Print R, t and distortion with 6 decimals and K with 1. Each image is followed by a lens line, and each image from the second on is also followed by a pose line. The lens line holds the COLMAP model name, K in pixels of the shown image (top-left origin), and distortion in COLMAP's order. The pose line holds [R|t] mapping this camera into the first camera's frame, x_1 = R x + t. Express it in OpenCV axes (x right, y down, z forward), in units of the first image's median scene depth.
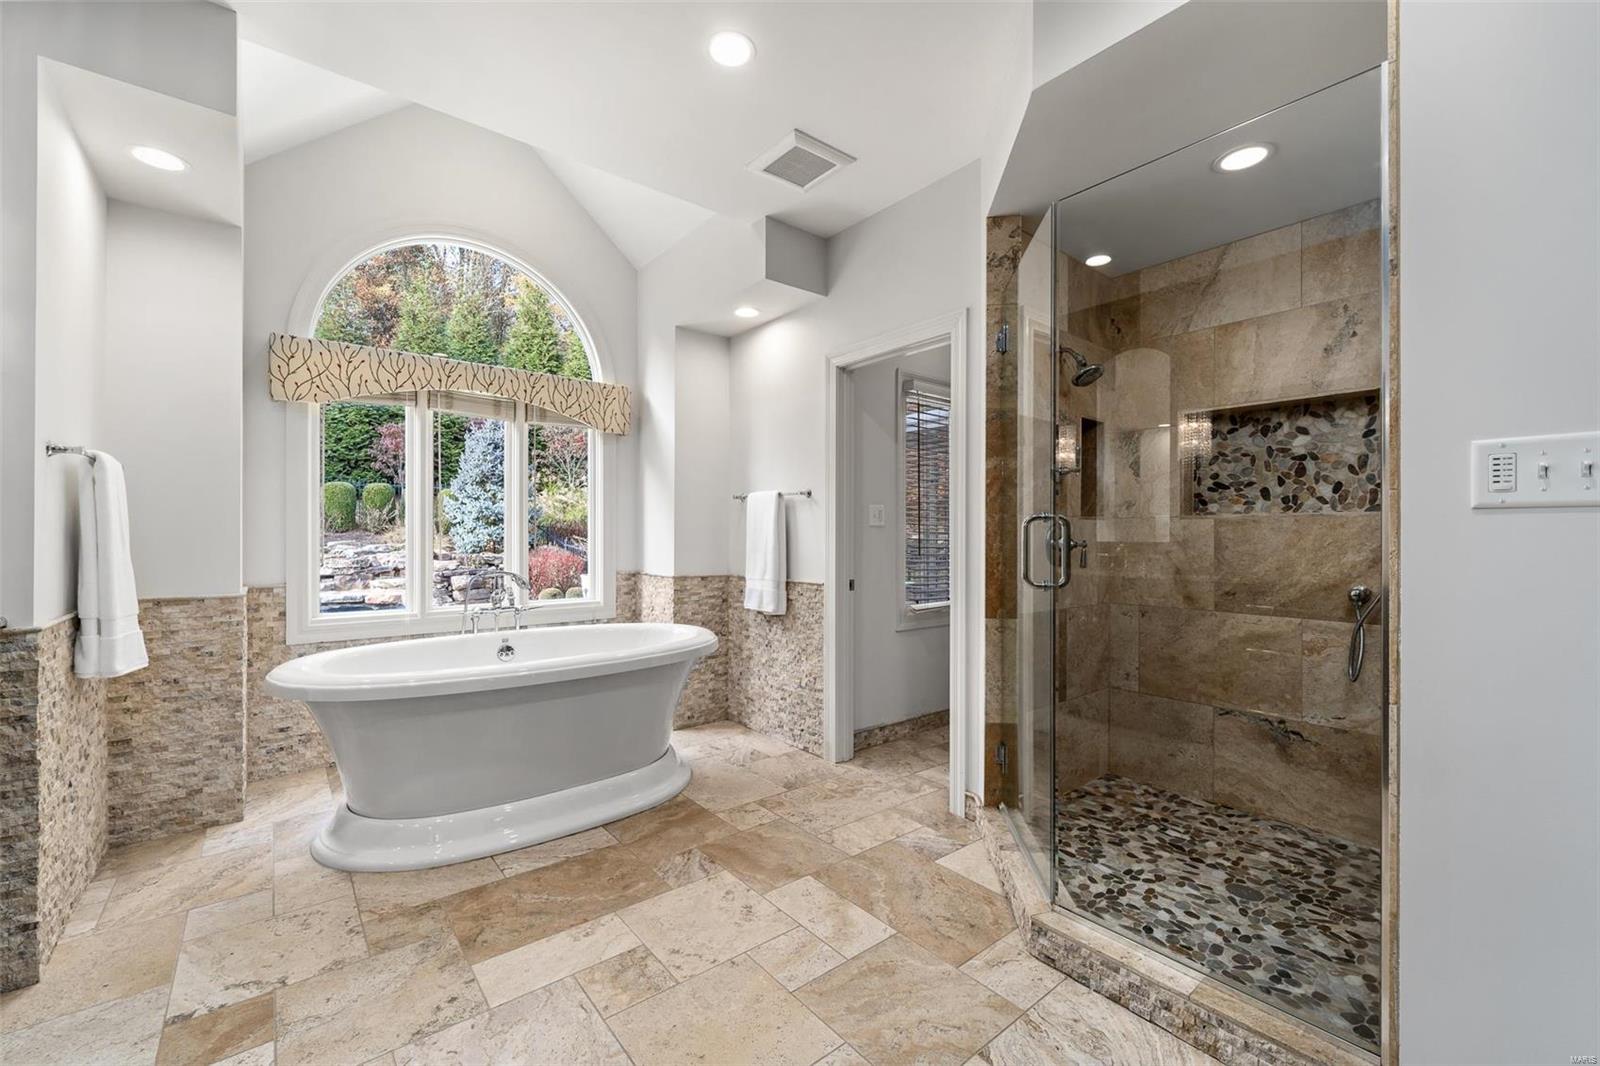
lens RADIAL K [[644.6, 0, 800.0], [0, 644.6, 533.0], [0, 0, 1]] dist [0.000032, 0.000135]
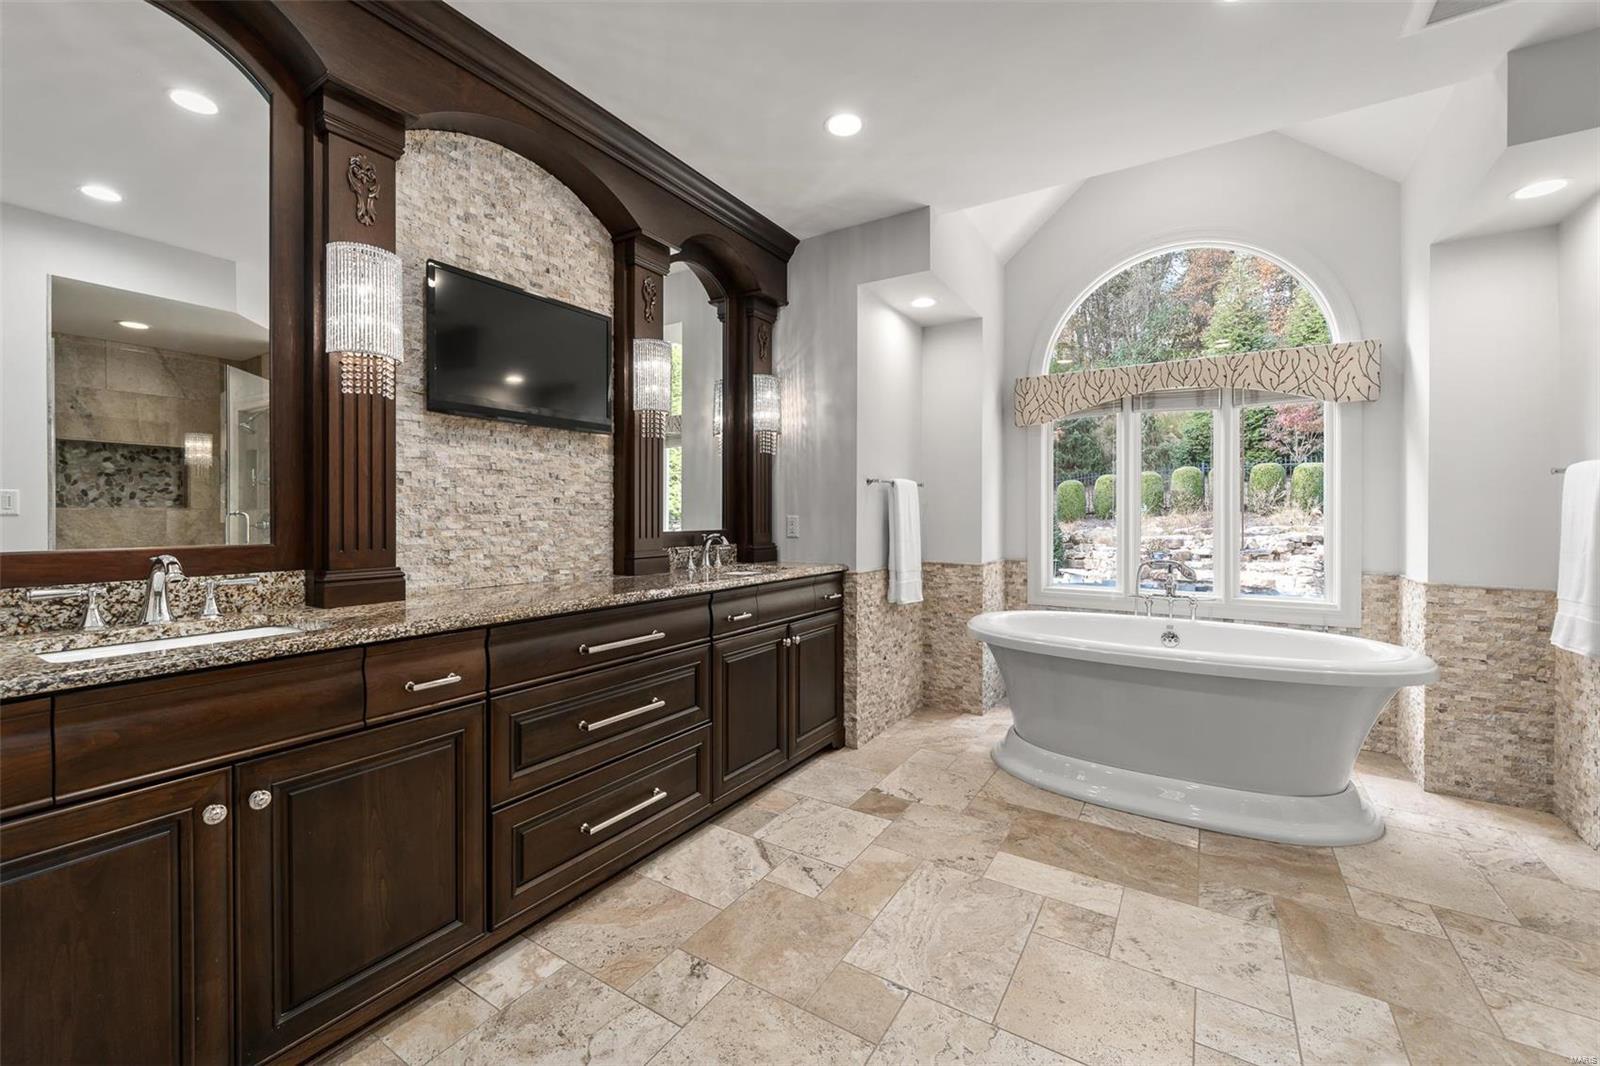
lens RADIAL K [[657.8, 0, 797.6], [0, 657.8, 513.1], [0, 0, 1]] dist [0.000556, 0.000290]
pose [[0.319494, -0.001237, -0.947587, 0.389053], [0.001904, 0.999998, -0.000663, -0.019713], [0.947586, -0.001592, 0.319496, 0.097122]]
